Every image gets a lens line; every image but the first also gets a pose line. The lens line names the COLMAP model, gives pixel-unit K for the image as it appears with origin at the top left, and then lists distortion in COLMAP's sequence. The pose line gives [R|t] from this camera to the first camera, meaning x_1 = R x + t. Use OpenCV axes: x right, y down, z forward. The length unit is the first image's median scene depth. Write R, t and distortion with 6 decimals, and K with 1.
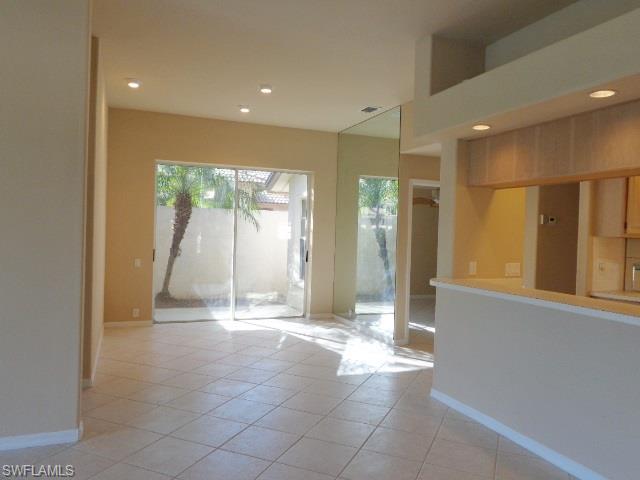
lens RADIAL K [[481.5, 0, 320.0], [0, 481.5, 240.0], [0, 0, 1]] dist [0.000387, -0.005337]
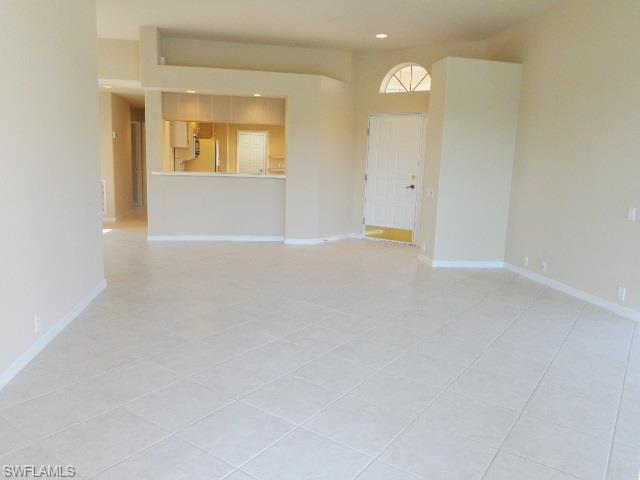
lens RADIAL K [[481.5, 0, 320.0], [0, 481.5, 240.0], [0, 0, 1]] dist [0.000387, -0.005337]
pose [[0.211223, -0.183764, 0.960008, -1.249200], [-0.008756, 0.981773, 0.189857, -0.013845], [-0.977399, -0.048508, 0.205764, 0.032884]]
